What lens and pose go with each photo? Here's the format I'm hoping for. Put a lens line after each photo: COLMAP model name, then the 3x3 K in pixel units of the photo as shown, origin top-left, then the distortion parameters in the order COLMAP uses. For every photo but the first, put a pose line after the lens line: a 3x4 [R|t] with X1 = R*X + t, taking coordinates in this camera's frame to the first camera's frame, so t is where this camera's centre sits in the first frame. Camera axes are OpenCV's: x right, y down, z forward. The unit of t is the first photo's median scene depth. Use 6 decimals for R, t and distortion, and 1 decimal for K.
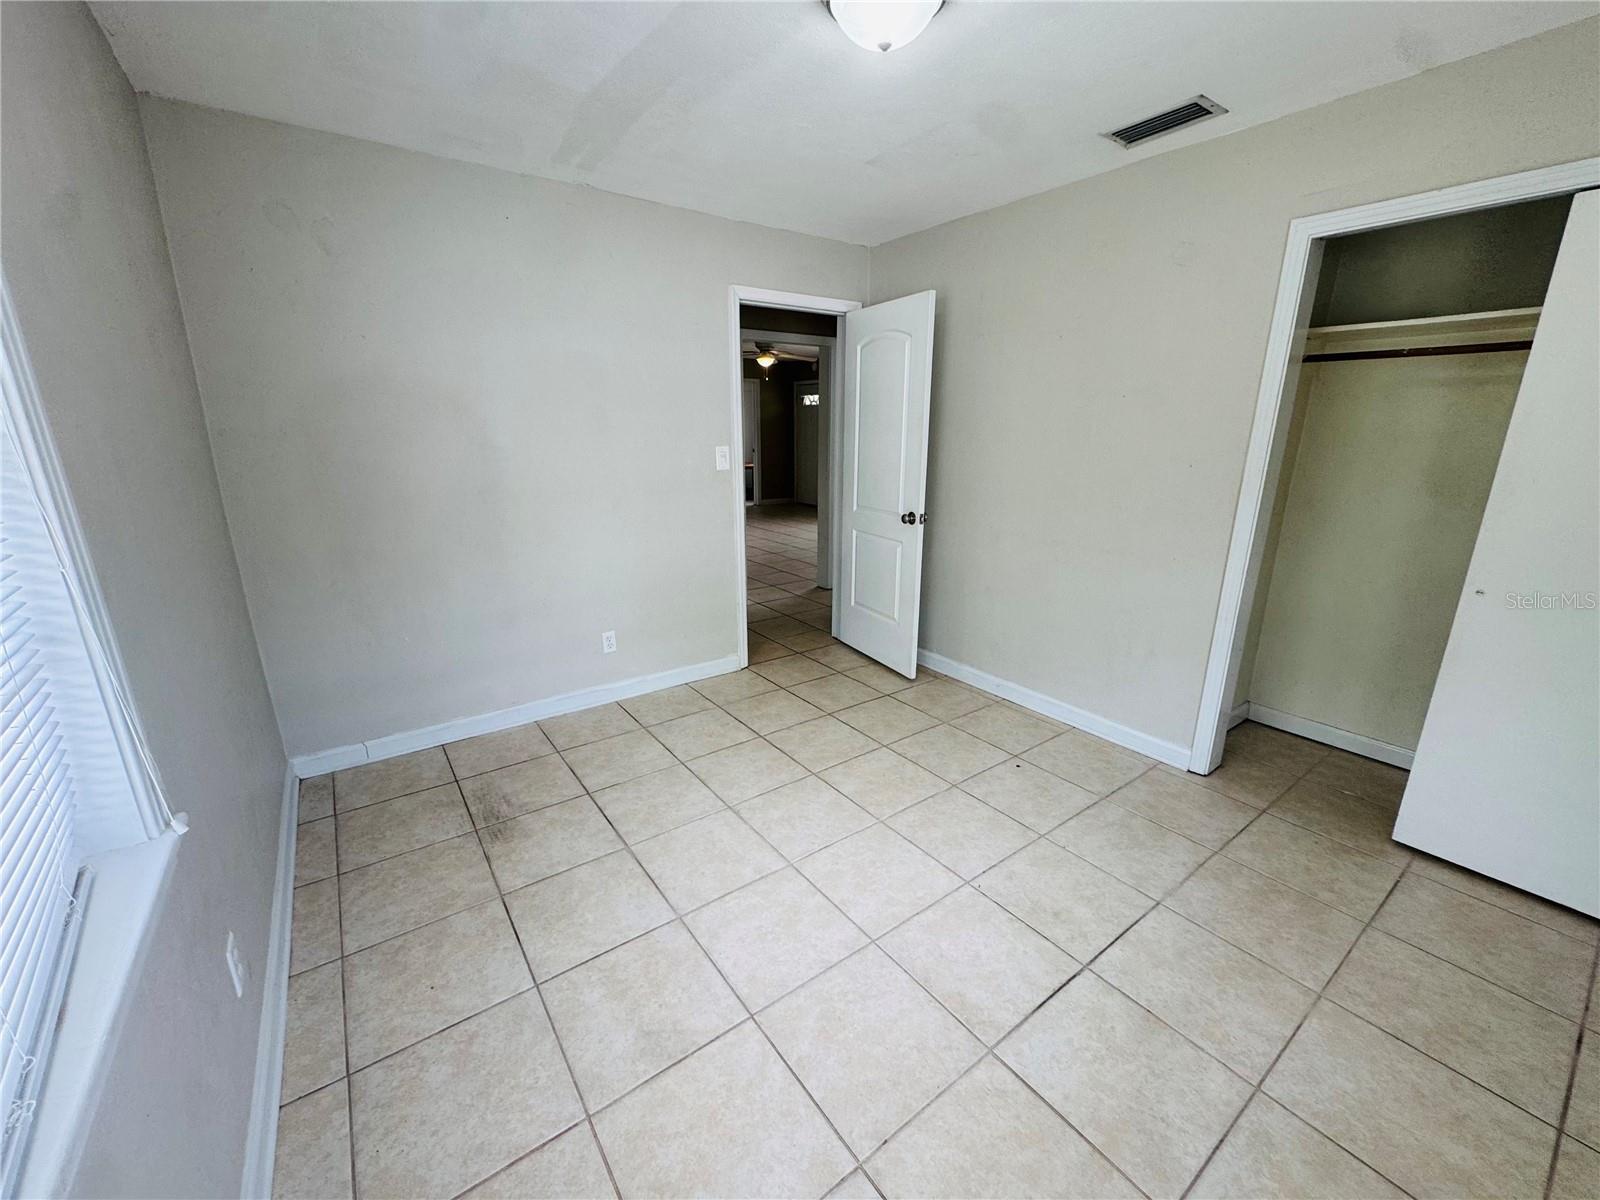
lens RADIAL K [[640.8, 0, 800.2], [0, 640.8, 606.1], [0, 0, 1]] dist [0.001745, 0.000470]
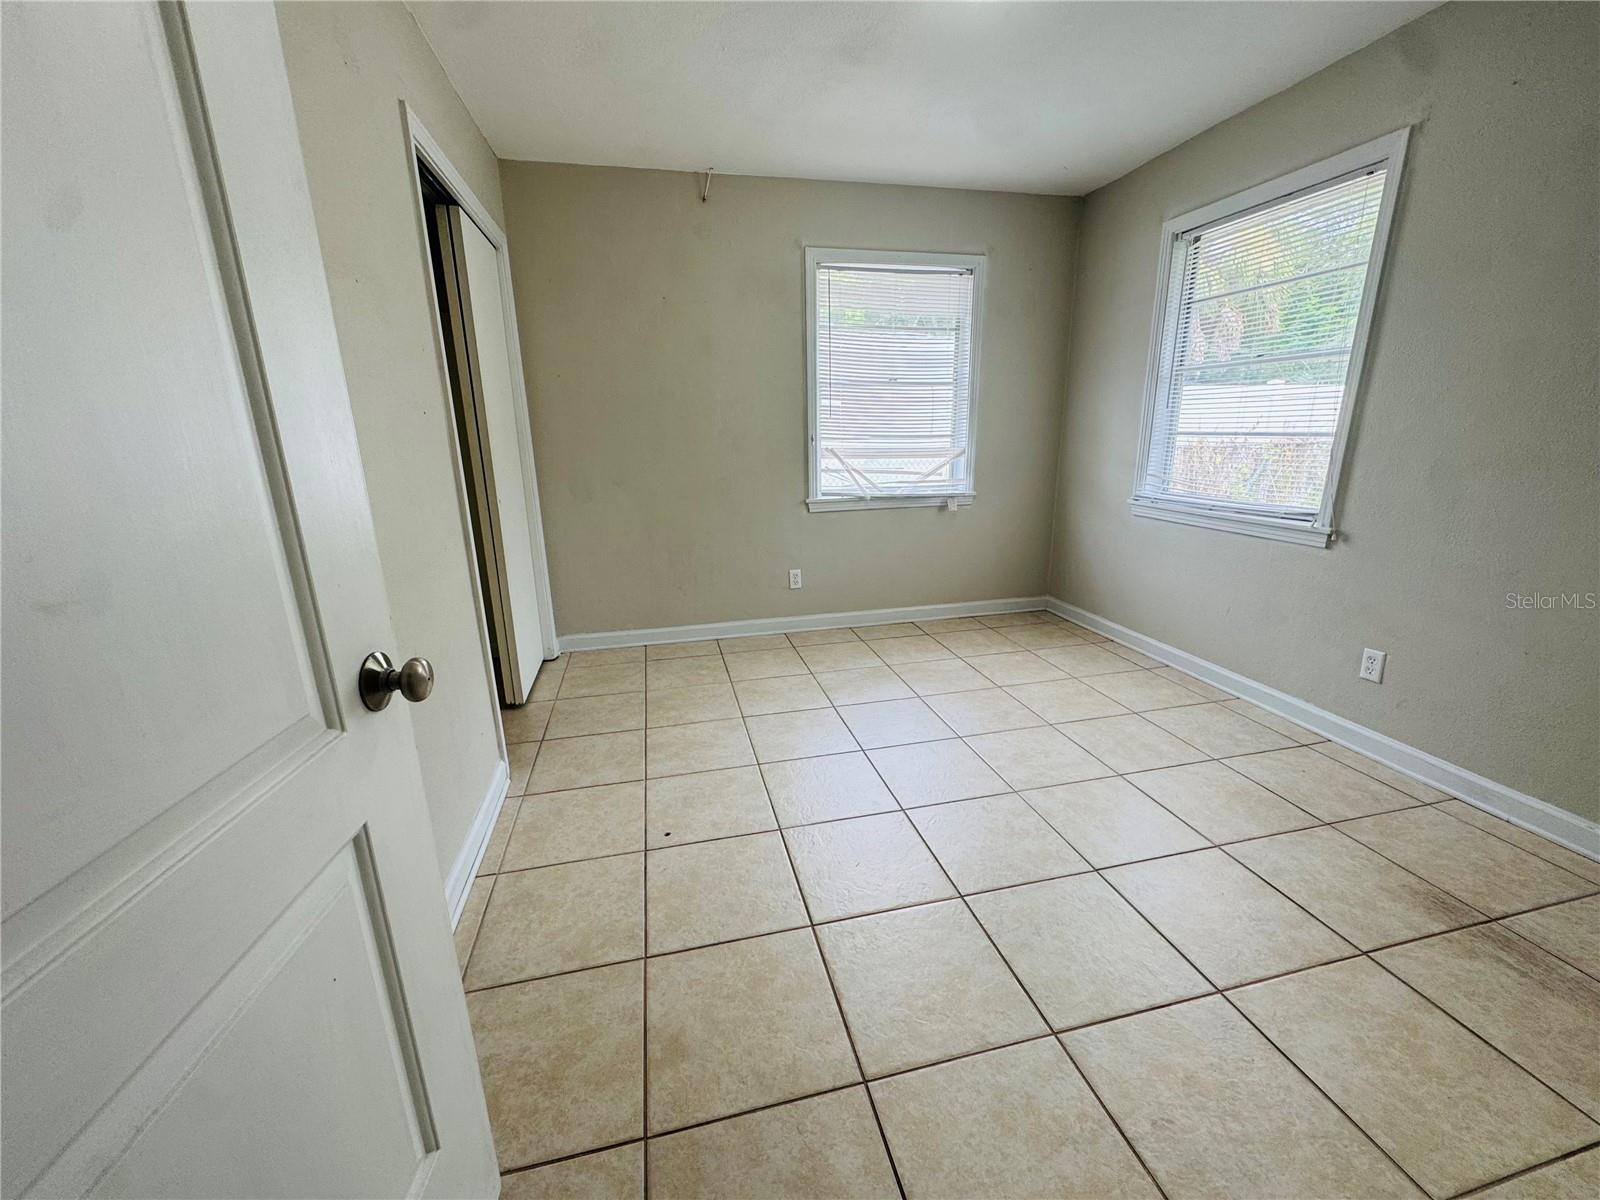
lens RADIAL K [[640.8, 0, 804.2], [0, 640.8, 596.1], [0, 0, 1]] dist [0.001745, 0.000470]
pose [[-0.923632, -0.086297, 0.373440, -0.054894], [0.118276, 0.862599, 0.491868, -0.391404], [-0.364576, 0.498474, -0.786517, 1.723797]]
